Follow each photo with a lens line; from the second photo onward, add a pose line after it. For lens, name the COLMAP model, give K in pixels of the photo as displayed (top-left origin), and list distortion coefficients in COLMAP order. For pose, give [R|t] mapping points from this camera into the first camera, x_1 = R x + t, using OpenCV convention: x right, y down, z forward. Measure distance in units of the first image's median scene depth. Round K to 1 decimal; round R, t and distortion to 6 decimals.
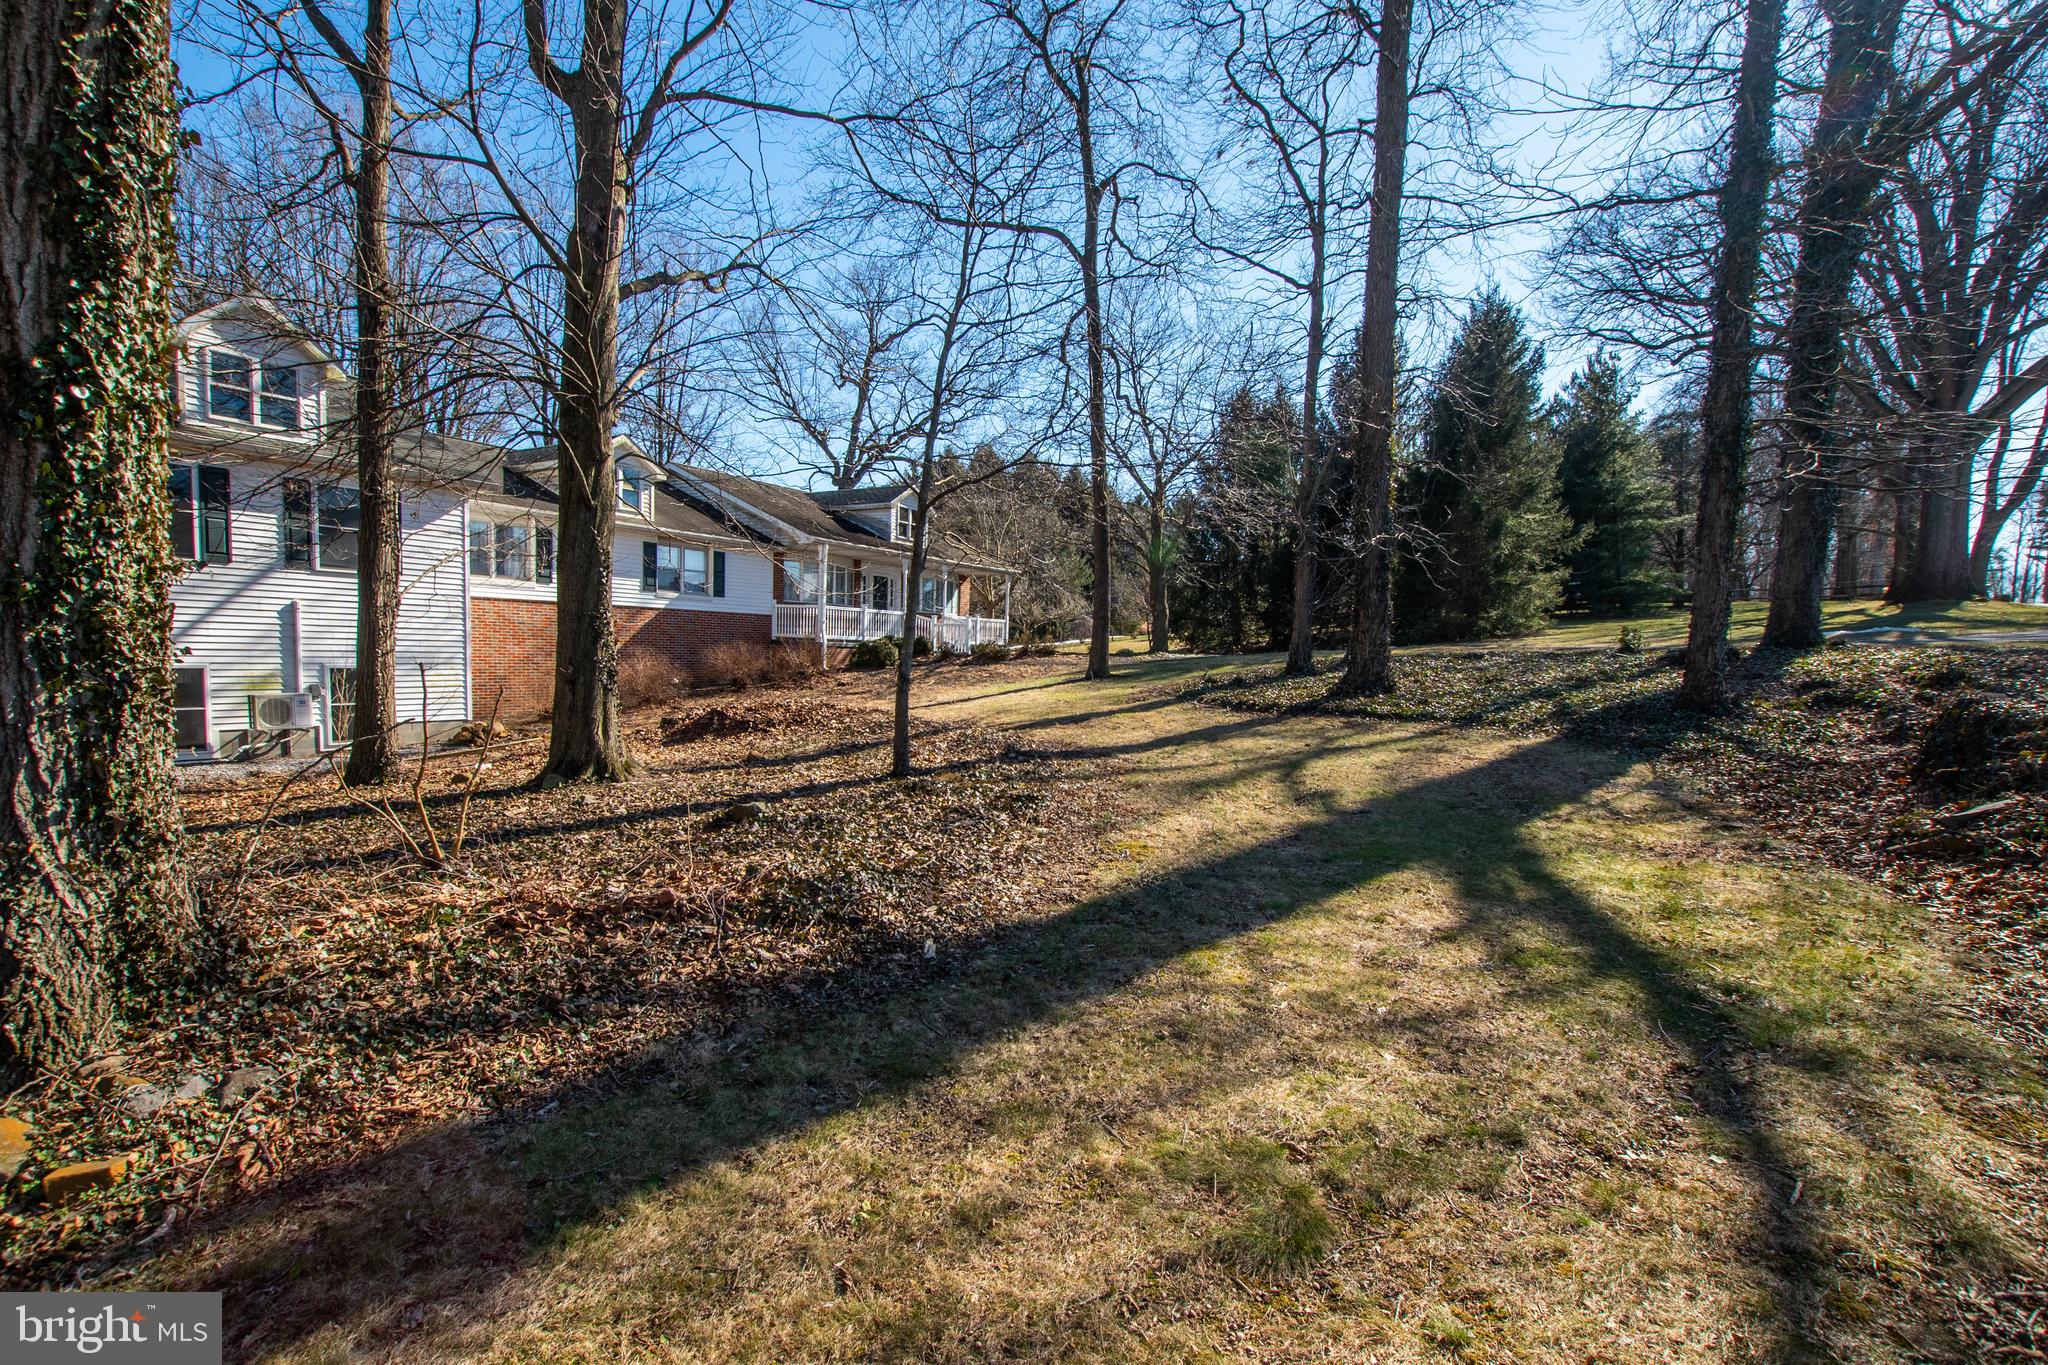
lens RADIAL K [[902.1, 0, 1023.6], [0, 902.1, 675.3], [0, 0, 1]] dist [-0.020037, 0.000265]
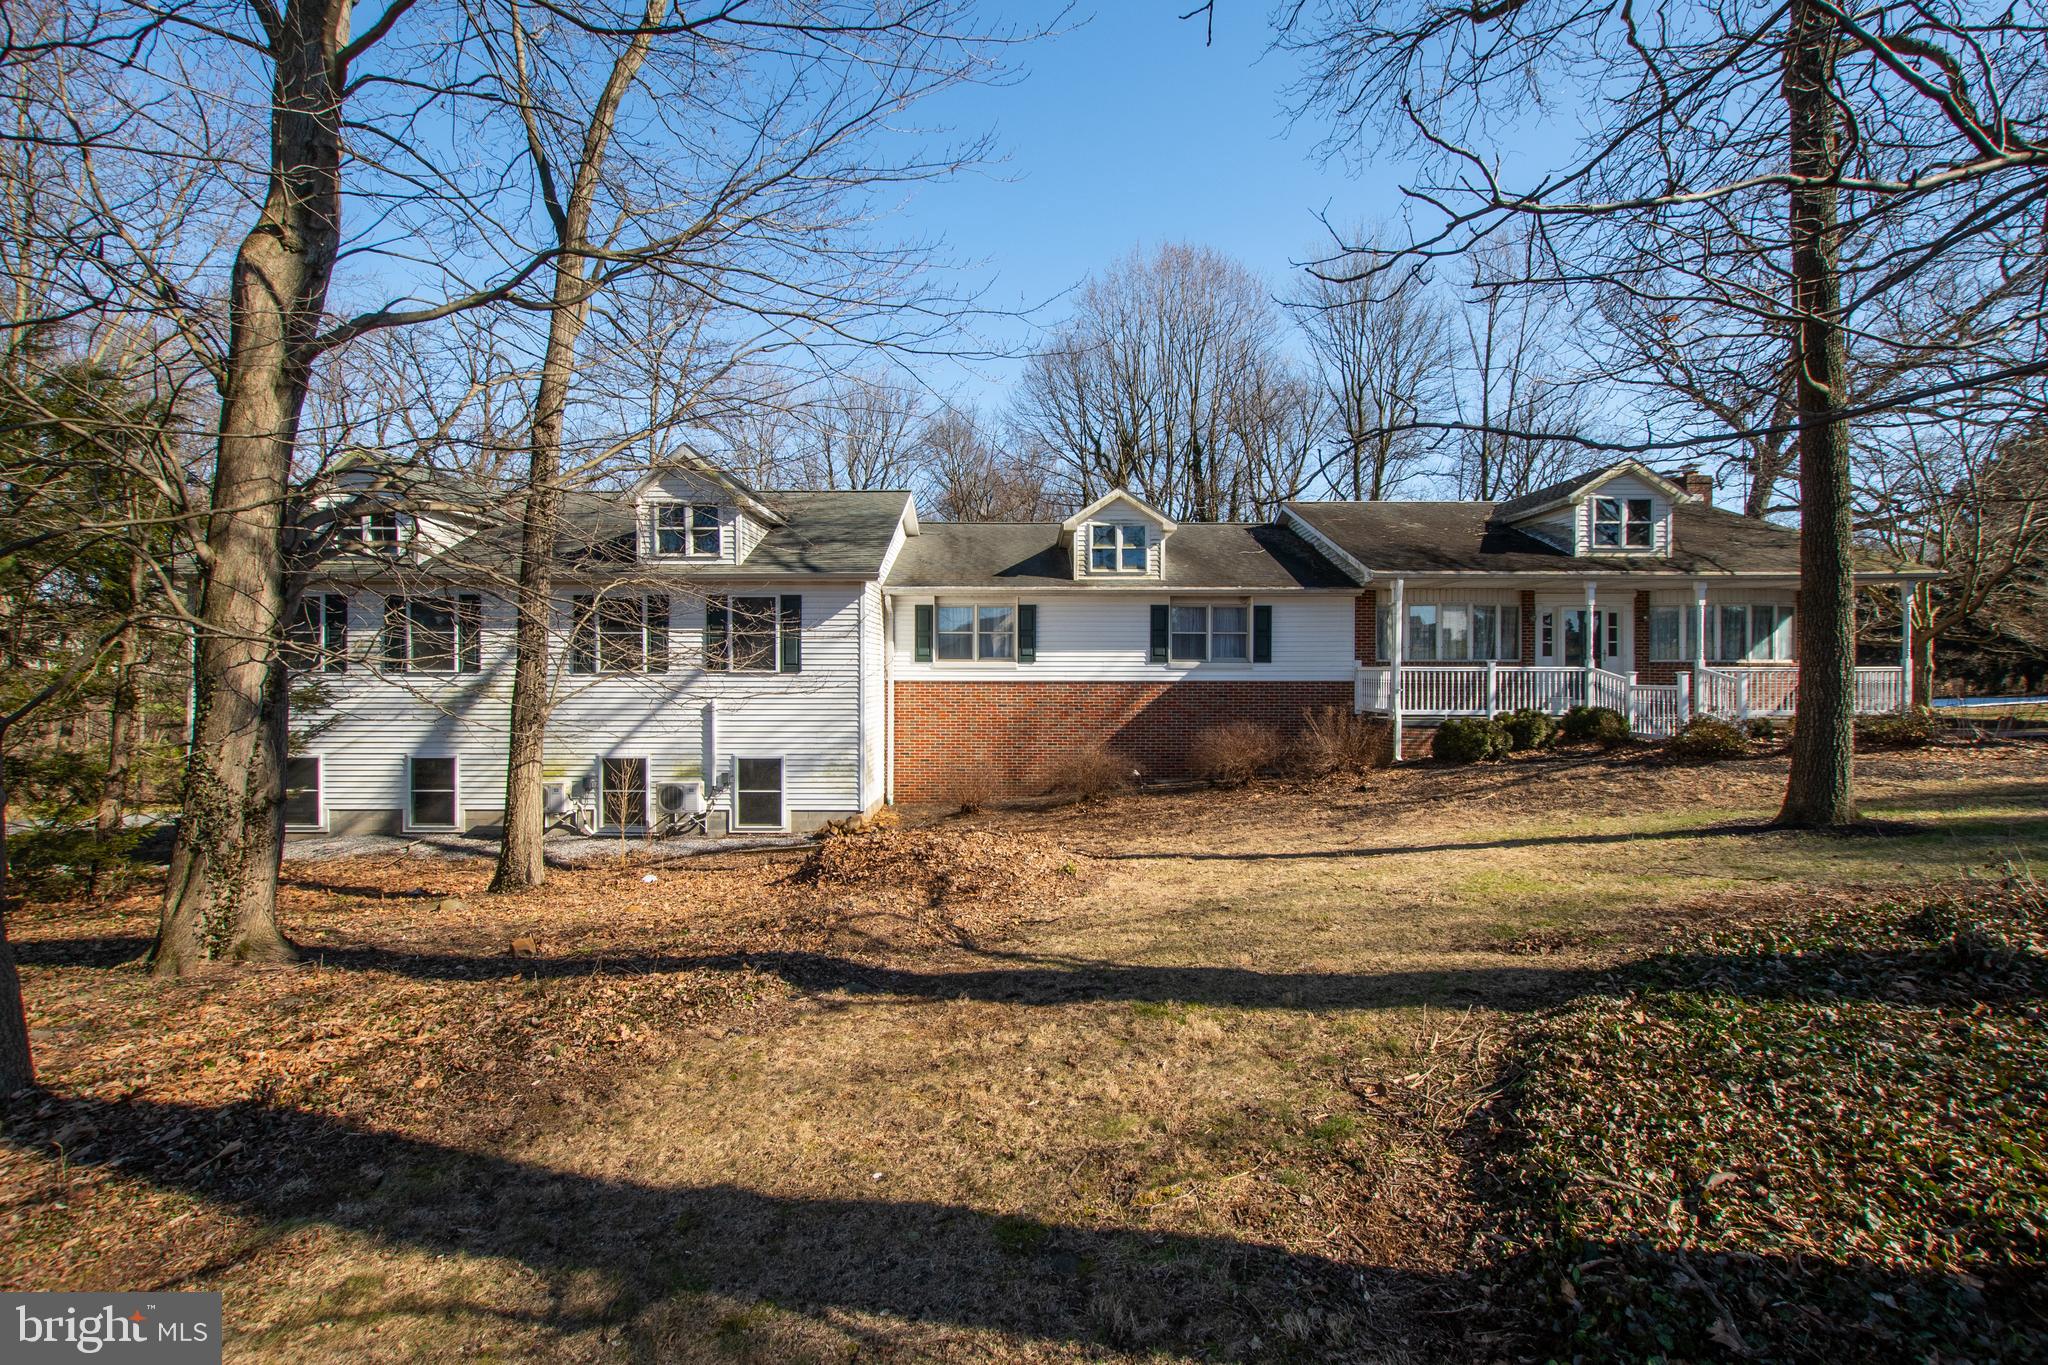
lens RADIAL K [[902.1, 0, 1023.6], [0, 902.1, 675.3], [0, 0, 1]] dist [-0.020037, 0.000265]
pose [[0.533935, -0.032690, -0.844894, 0.247348], [-0.009533, 0.998956, -0.044675, -0.043970], [0.845472, 0.031908, 0.533066, 0.458177]]
